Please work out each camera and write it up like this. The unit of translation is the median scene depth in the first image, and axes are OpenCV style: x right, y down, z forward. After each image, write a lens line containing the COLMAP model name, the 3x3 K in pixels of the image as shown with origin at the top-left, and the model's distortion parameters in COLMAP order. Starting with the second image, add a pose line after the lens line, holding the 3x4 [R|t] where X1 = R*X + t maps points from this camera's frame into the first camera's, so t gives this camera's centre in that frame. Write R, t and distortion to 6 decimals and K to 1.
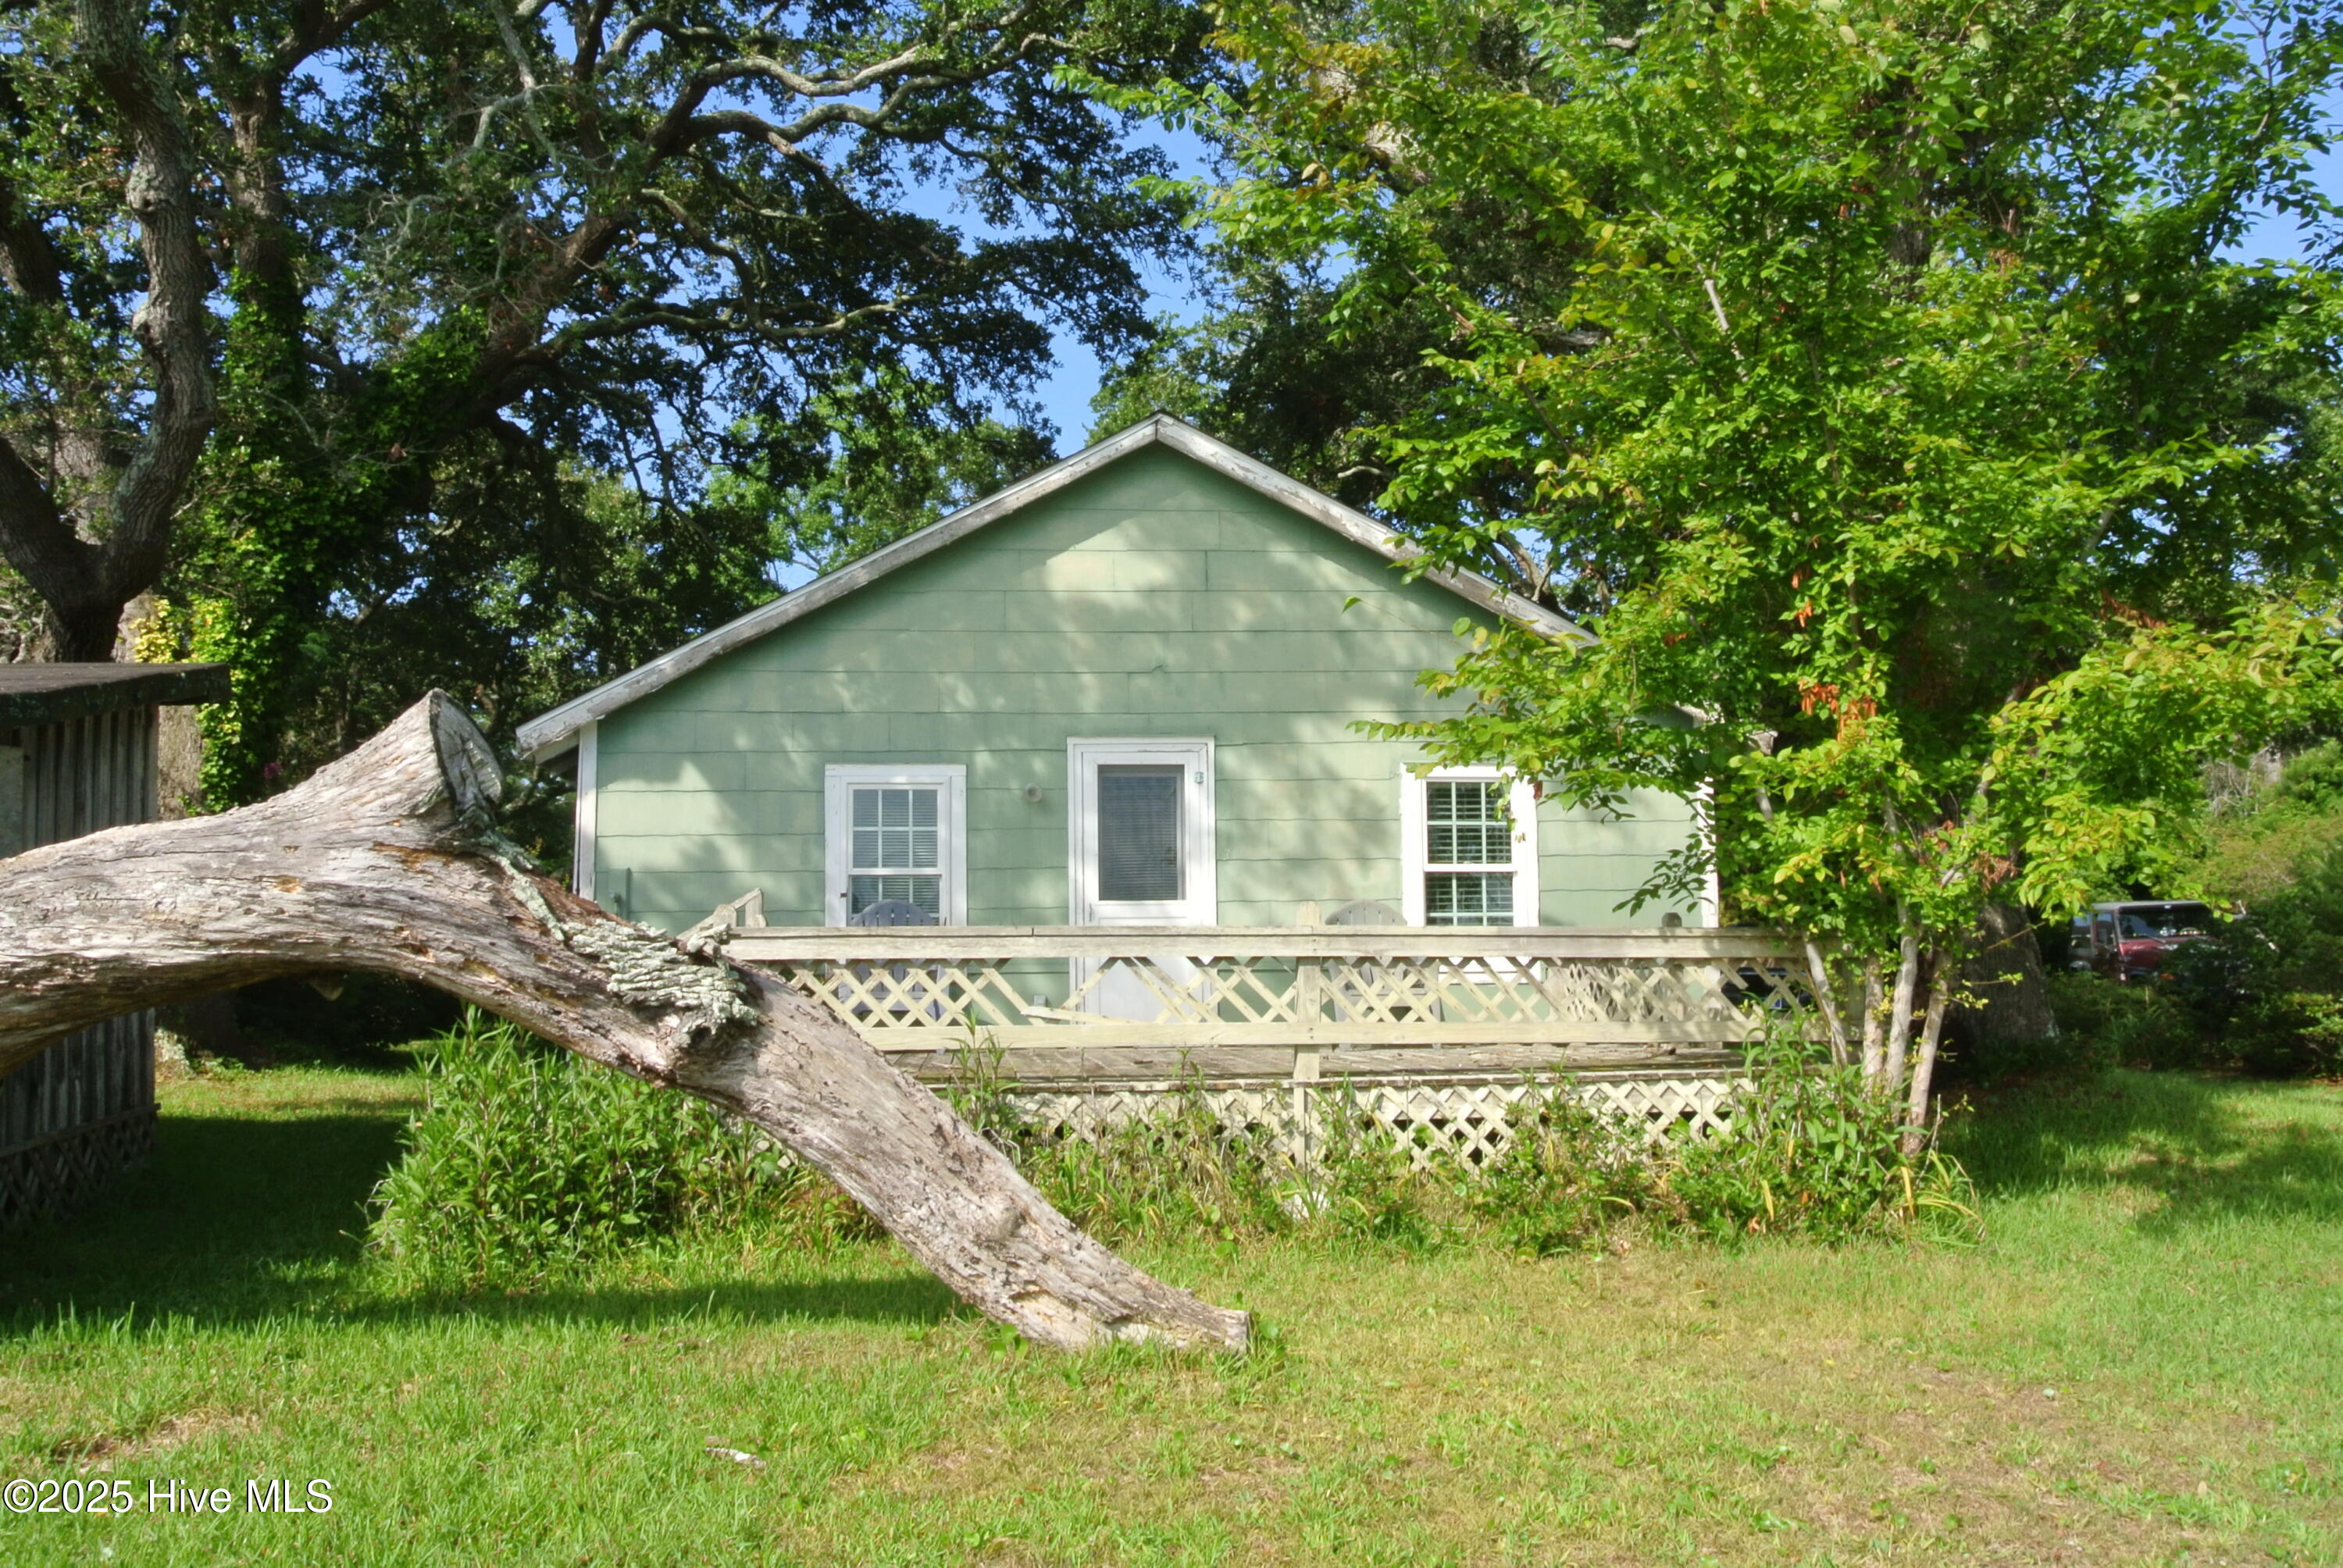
lens RADIAL K [[1890.5, 0, 1177.0], [0, 1890.5, 788.8], [0, 0, 1]] dist [-0.060482, -0.006703]
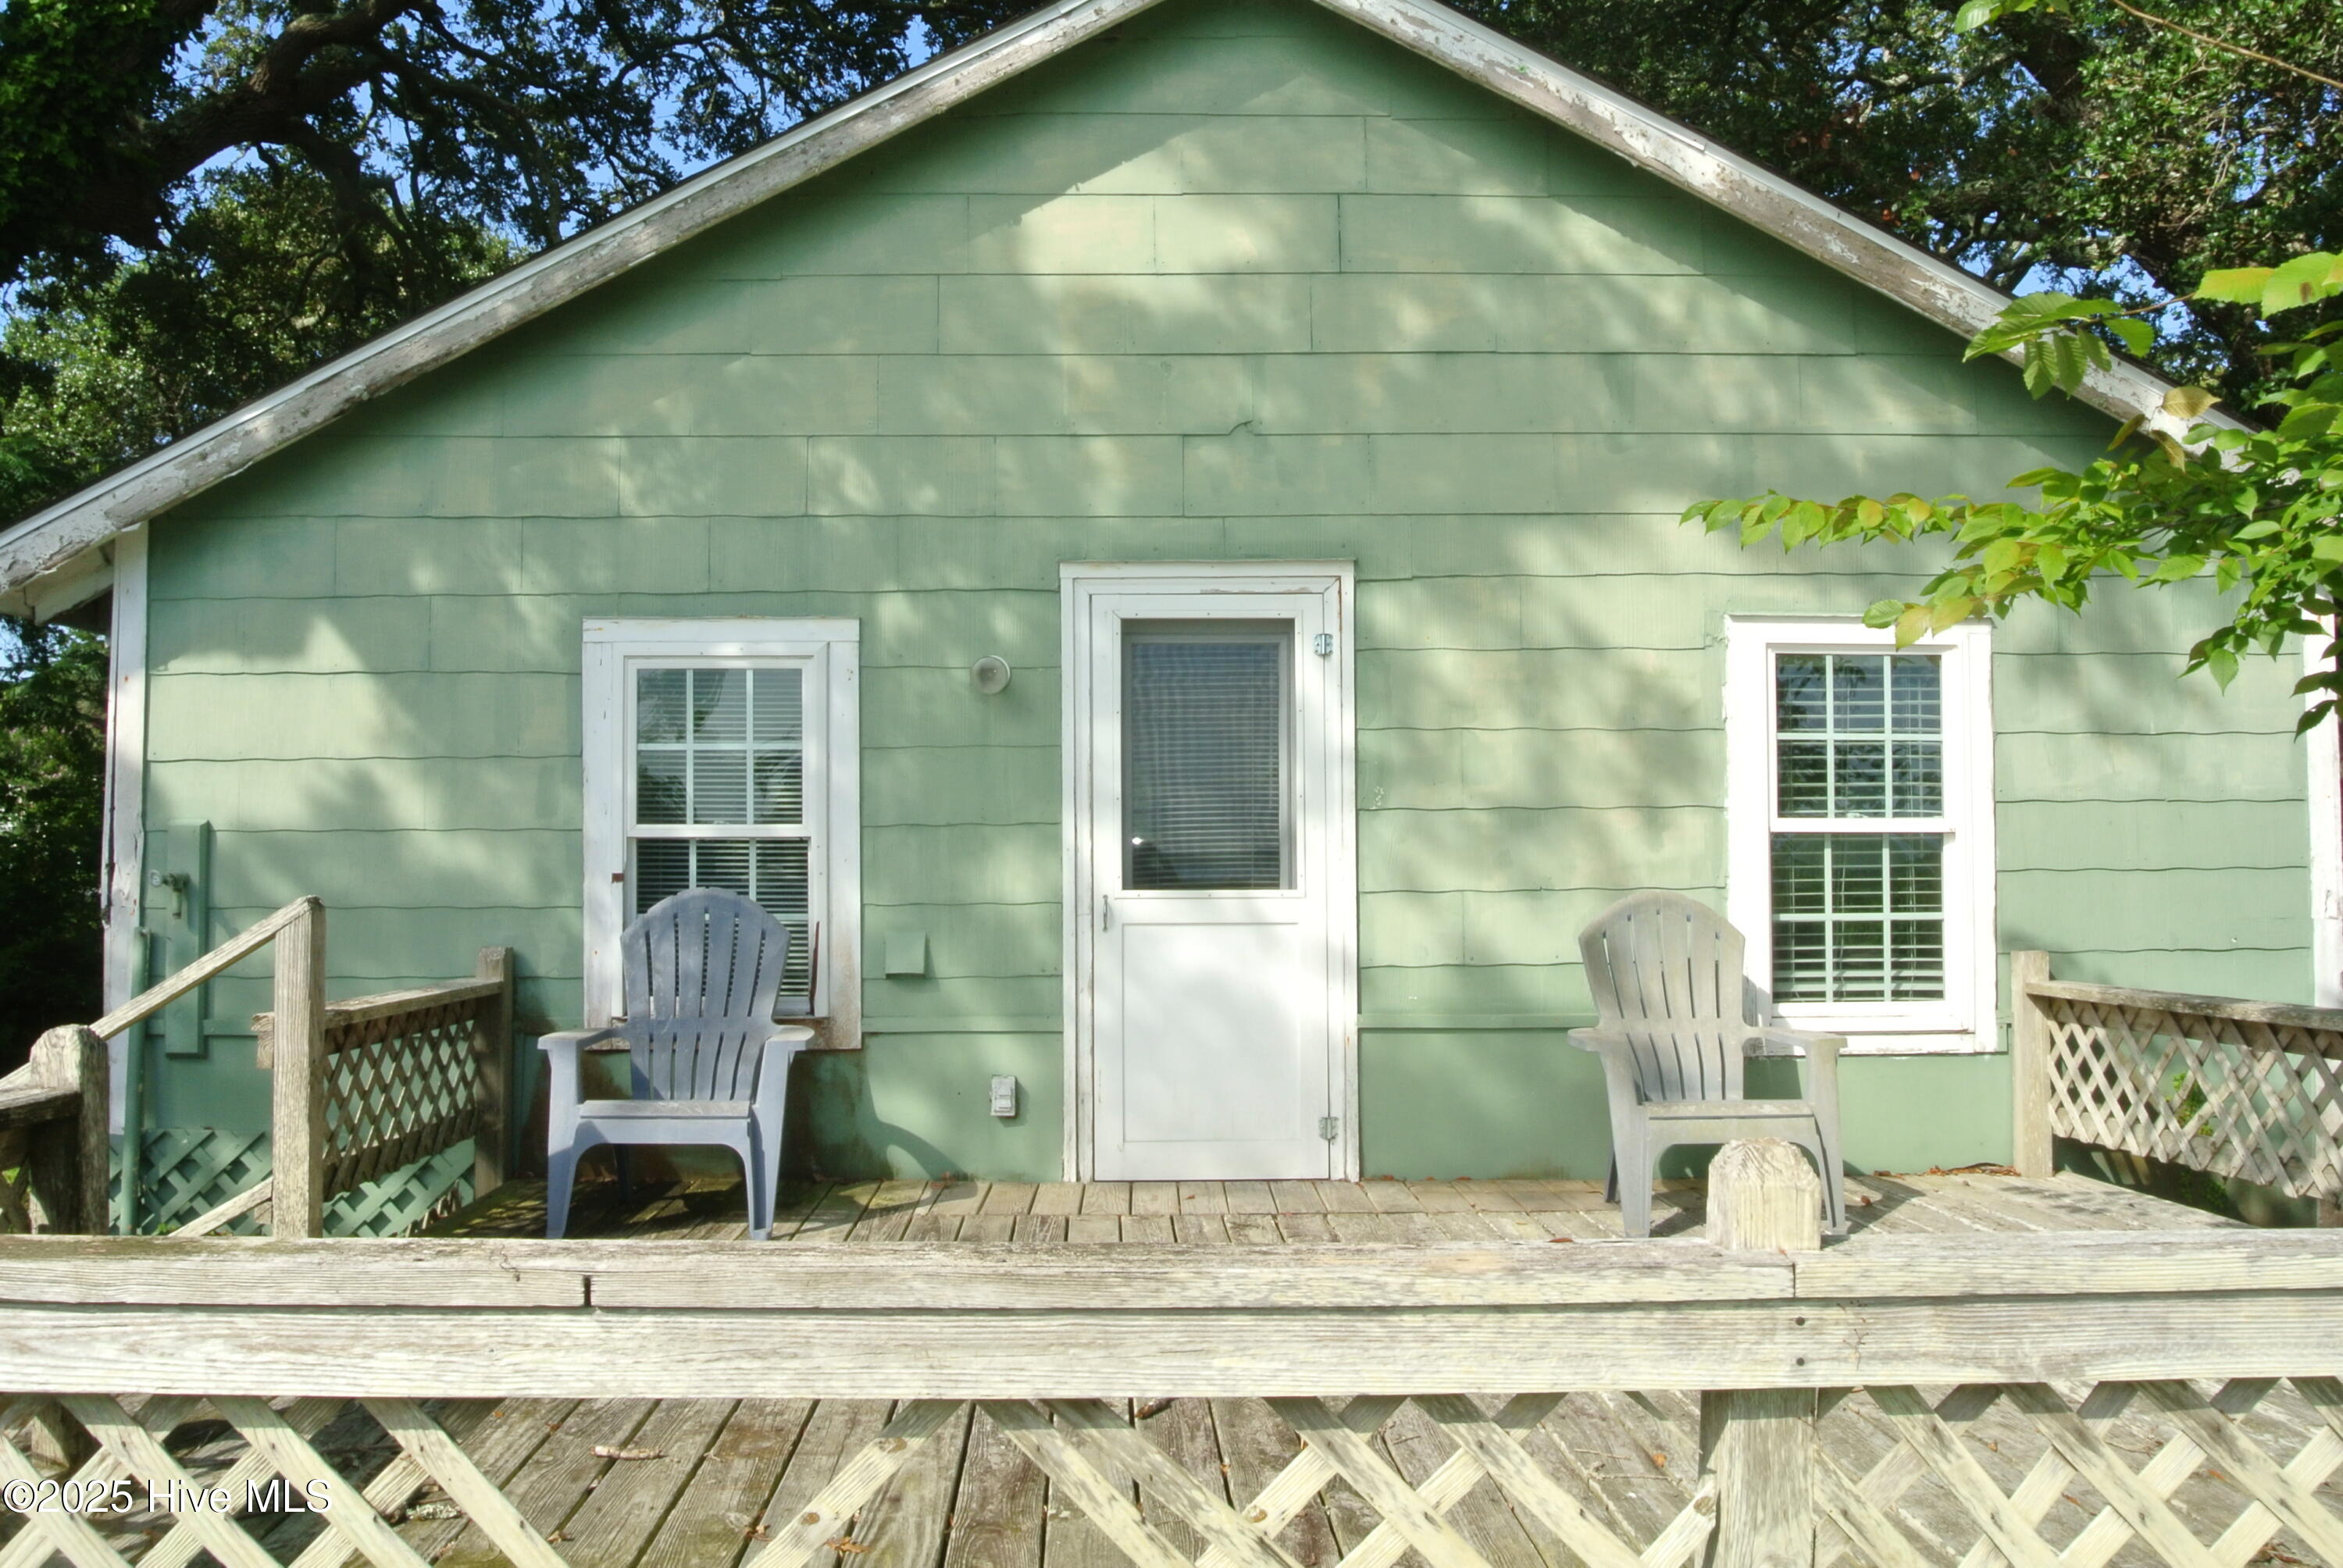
lens RADIAL K [[1890.5, 0, 1153.0], [0, 1890.5, 762.7], [0, 0, 1]] dist [-0.060482, -0.006703]
pose [[0.996793, 0.003989, -0.079929, 0.006635], [0.000224, 0.998614, 0.052624, -0.001355], [0.080028, -0.052473, 0.995411, 0.497739]]
